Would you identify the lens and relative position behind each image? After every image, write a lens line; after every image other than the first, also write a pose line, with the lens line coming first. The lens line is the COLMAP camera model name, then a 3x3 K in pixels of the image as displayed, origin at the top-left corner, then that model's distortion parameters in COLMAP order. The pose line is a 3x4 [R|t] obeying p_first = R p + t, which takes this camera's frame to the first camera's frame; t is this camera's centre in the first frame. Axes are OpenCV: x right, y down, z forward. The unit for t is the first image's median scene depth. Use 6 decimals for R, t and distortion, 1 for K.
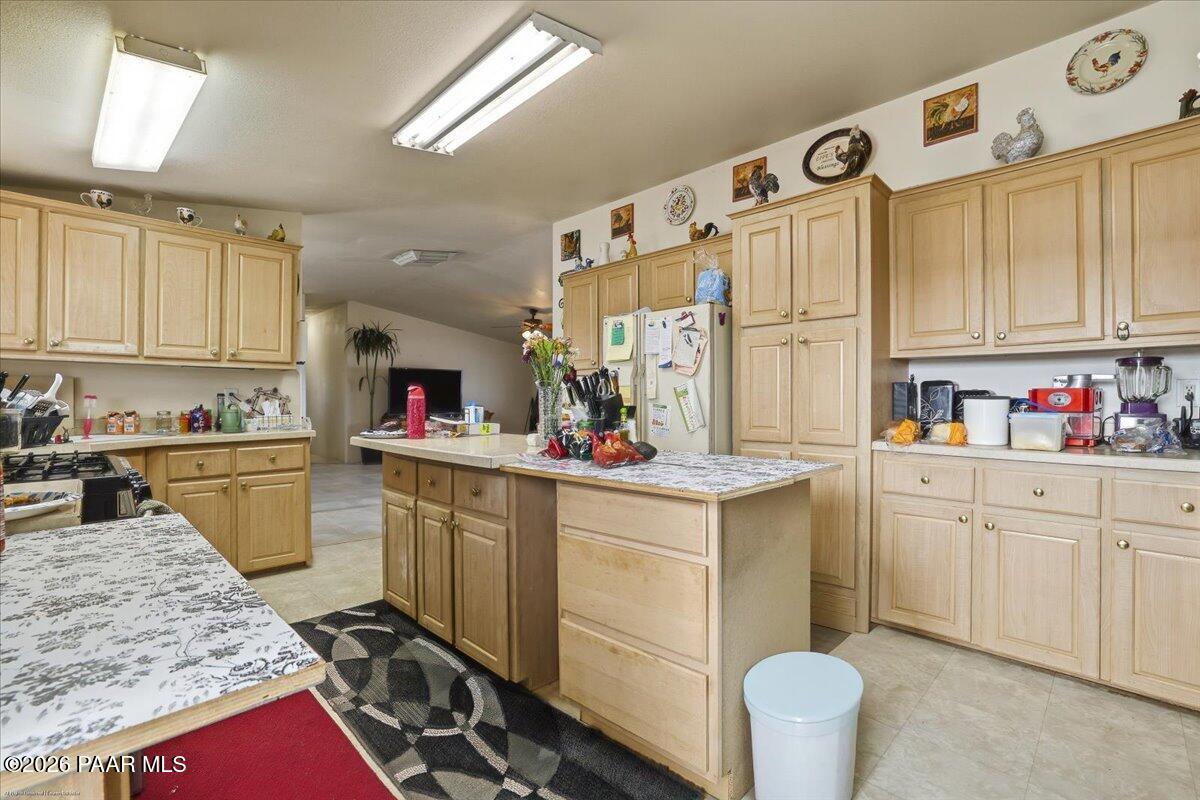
lens RADIAL K [[535.0, 0, 601.5], [0, 535.0, 400.6], [0, 0, 1]] dist [-0.020796, 0.006899]
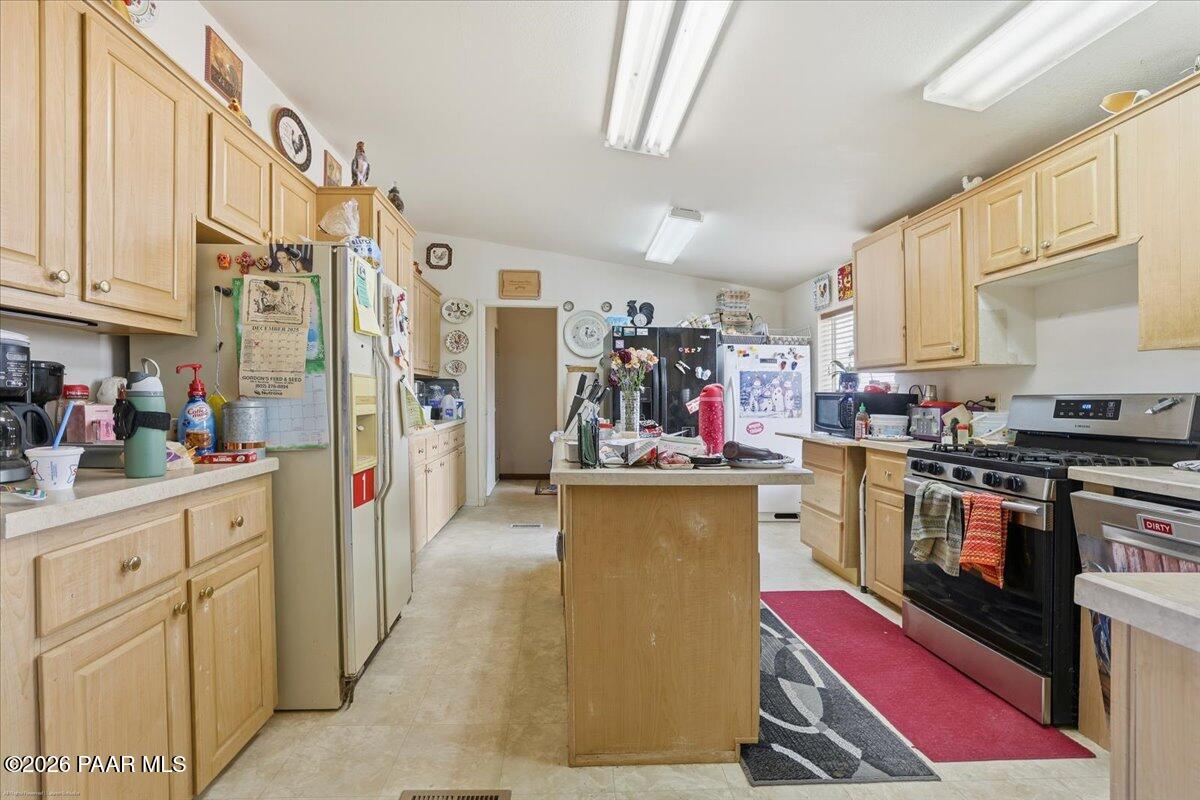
lens RADIAL K [[535.0, 0, 591.7], [0, 535.0, 391.7], [0, 0, 1]] dist [-0.020796, 0.006899]
pose [[-0.750526, -0.009612, 0.660771, -0.772026], [-0.019398, 0.999784, -0.007489, -0.010552], [-0.660556, -0.018439, -0.750550, 1.851308]]
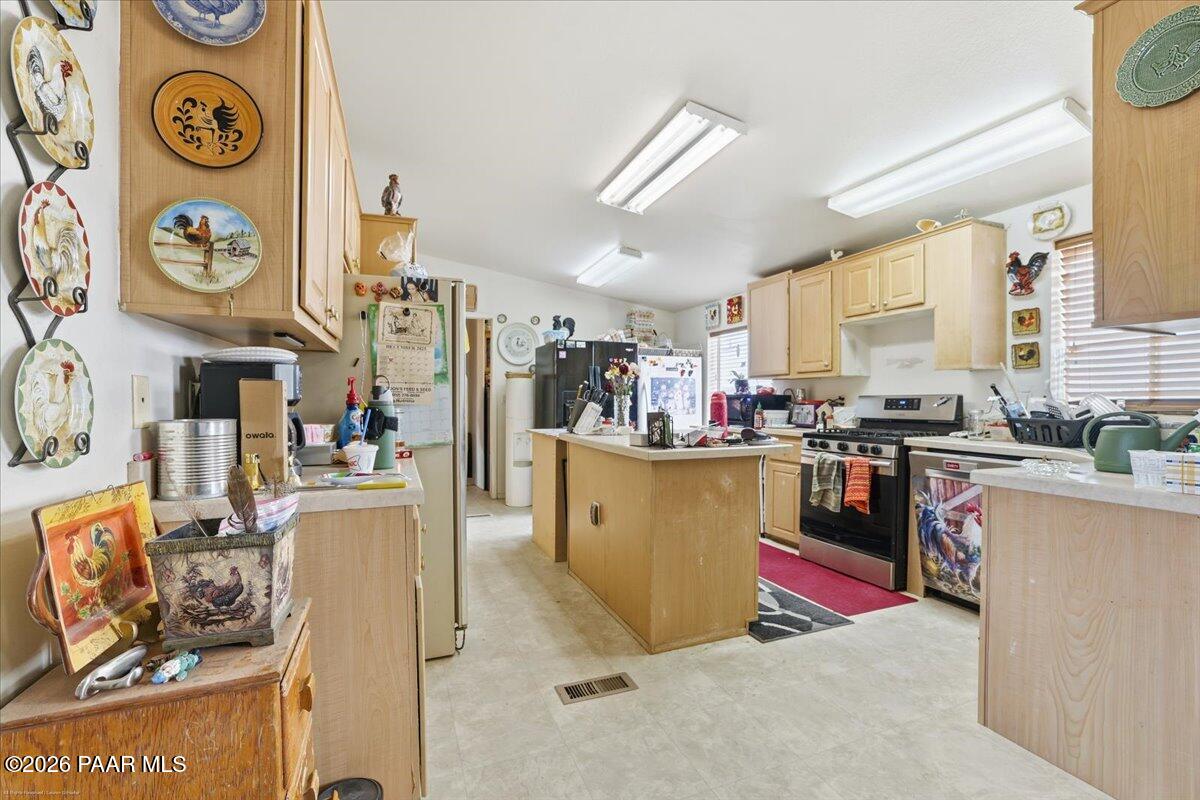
lens RADIAL K [[535.0, 0, 591.9], [0, 535.0, 403.2], [0, 0, 1]] dist [-0.020796, 0.006899]
pose [[-0.924386, -0.009585, 0.381339, -0.577853], [-0.007405, 0.999947, 0.007184, -0.010404], [-0.381387, 0.003817, -0.924407, 2.315320]]
